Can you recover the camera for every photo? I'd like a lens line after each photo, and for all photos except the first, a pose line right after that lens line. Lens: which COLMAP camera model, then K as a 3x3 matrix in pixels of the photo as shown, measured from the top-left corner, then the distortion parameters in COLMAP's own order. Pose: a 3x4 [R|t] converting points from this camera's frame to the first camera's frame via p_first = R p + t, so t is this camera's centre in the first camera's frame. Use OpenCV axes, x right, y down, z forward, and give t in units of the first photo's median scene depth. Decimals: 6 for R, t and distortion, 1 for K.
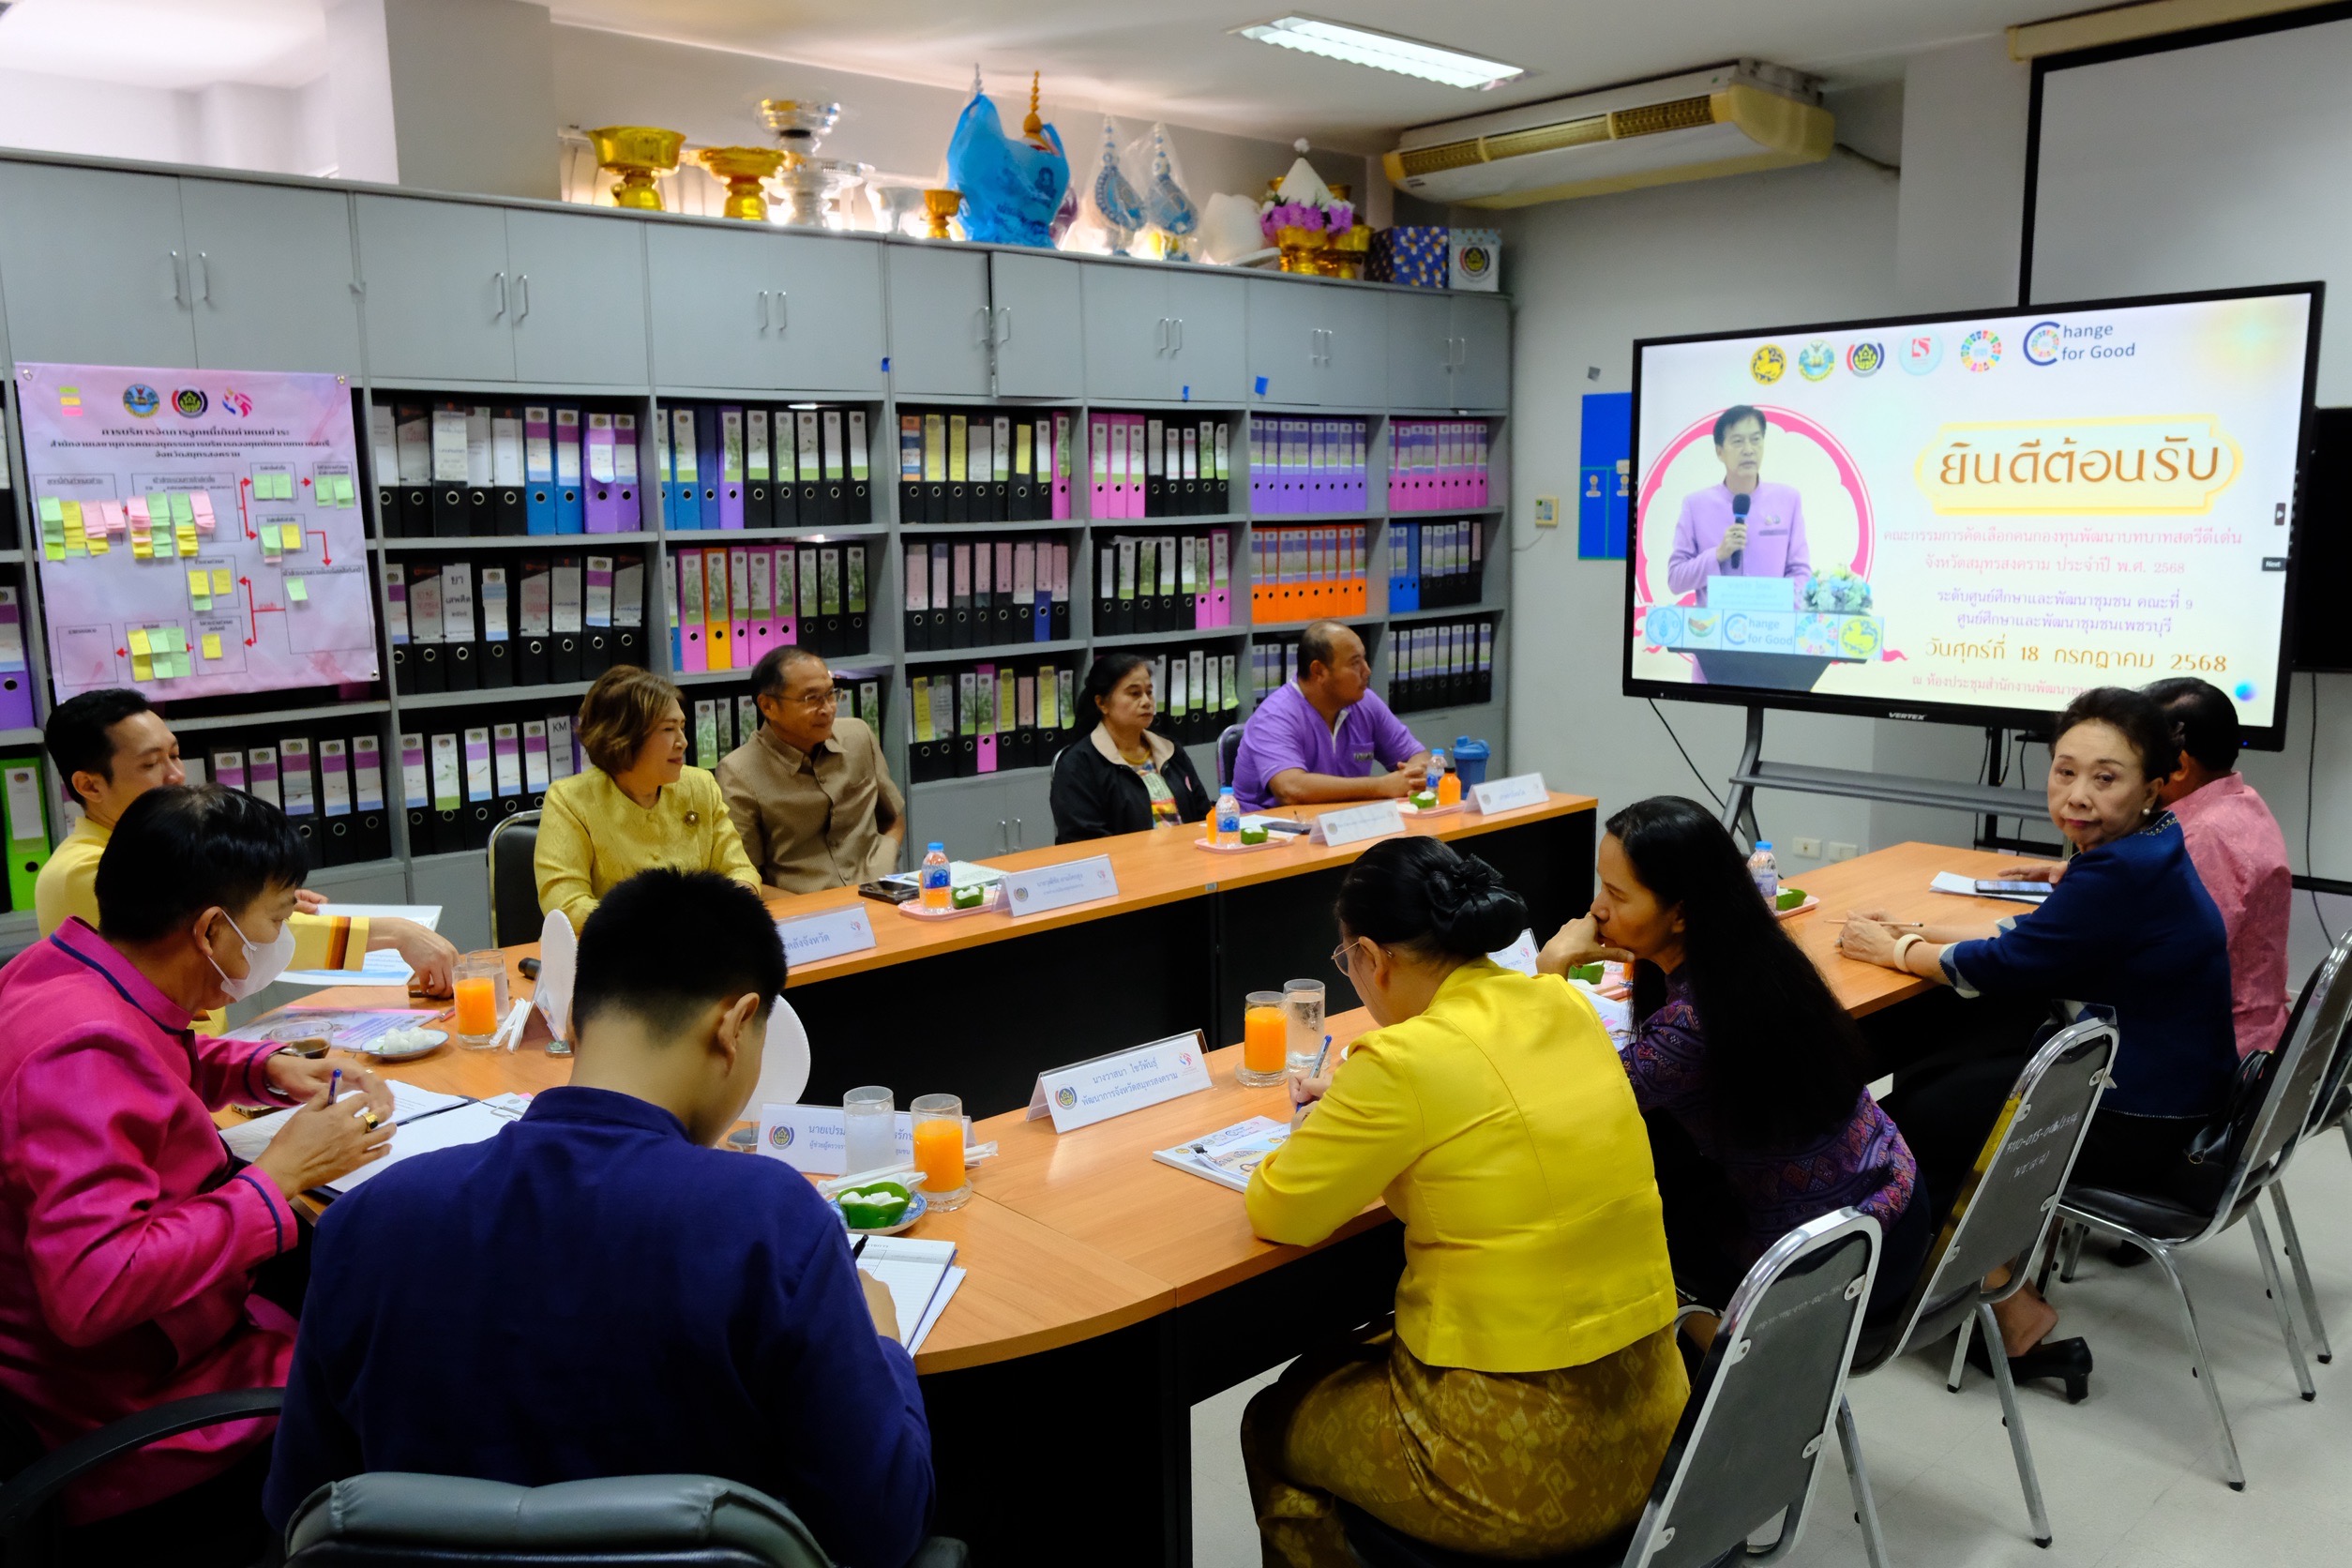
lens RADIAL K [[1795.3, 0, 1160.2], [0, 1795.3, 791.0], [0, 0, 1]] dist [-0.005876, 0.005944]
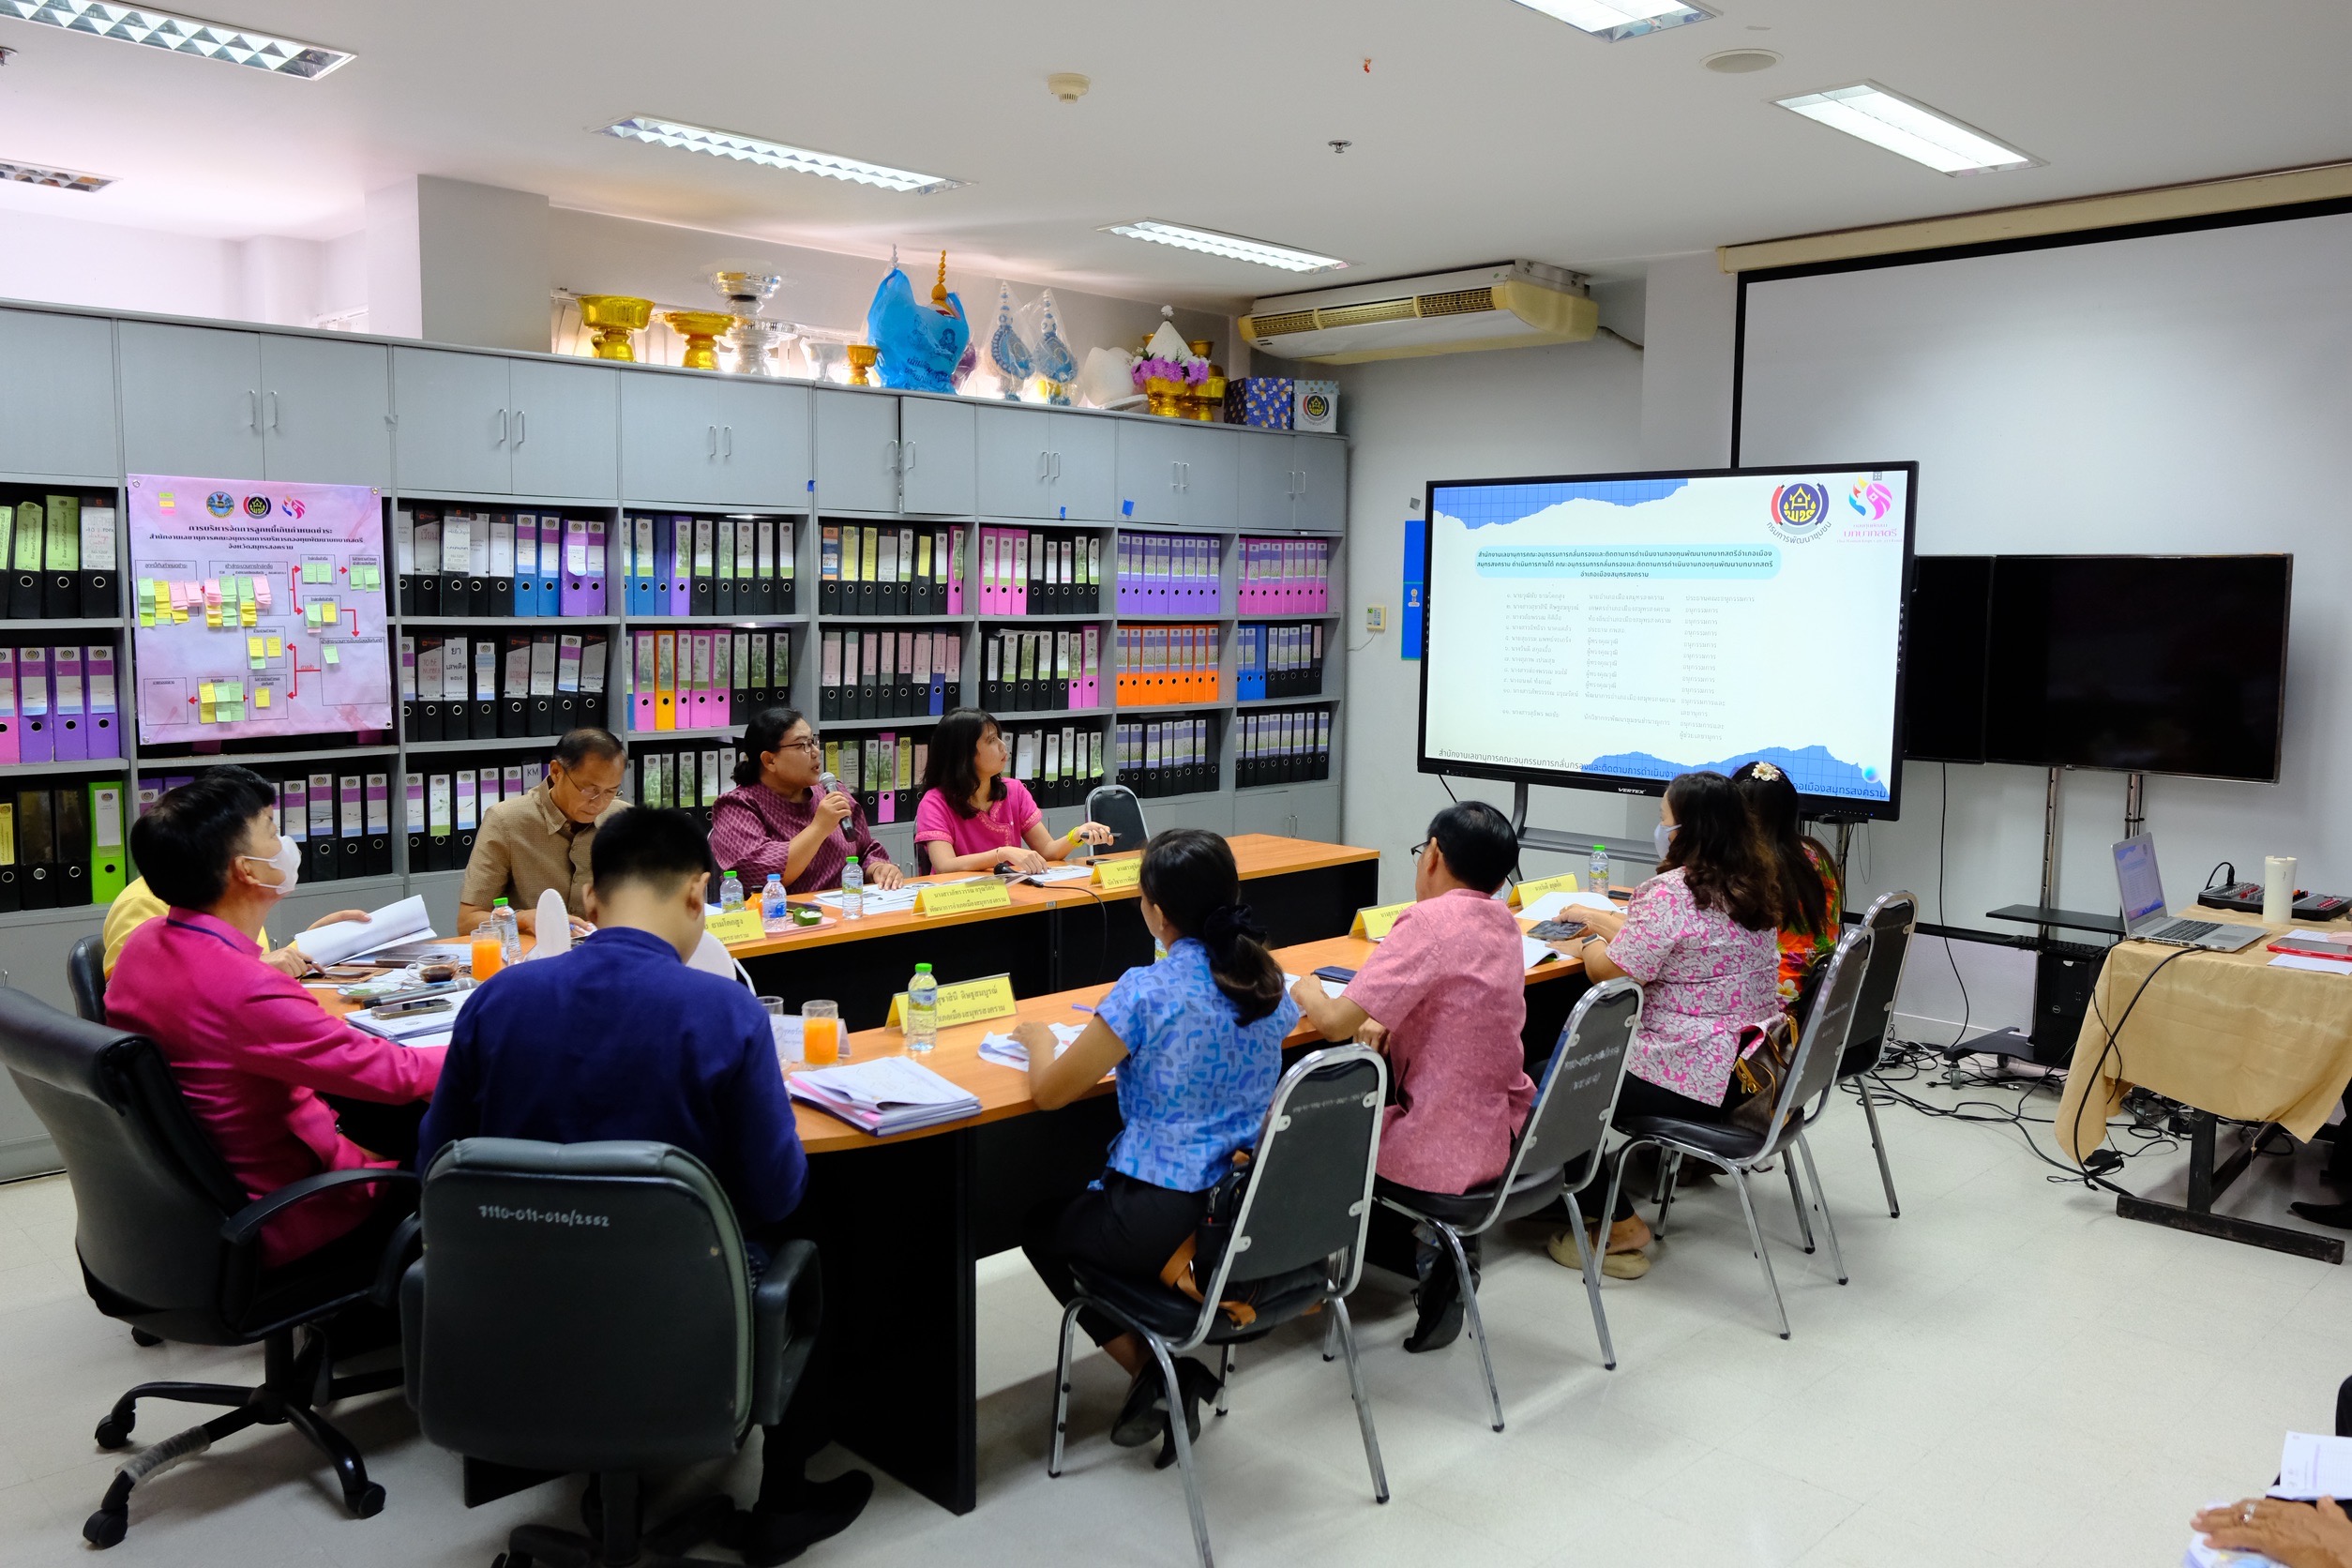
lens RADIAL K [[1813.9, 0, 1172.2], [0, 1813.9, 763.4], [0, 0, 1]] dist [-0.004477, 0.002247]
pose [[0.998685, 0.022590, 0.046026, 0.038782], [-0.019391, 0.997443, -0.068793, 0.030564], [-0.047462, 0.067810, 0.996569, -0.222934]]
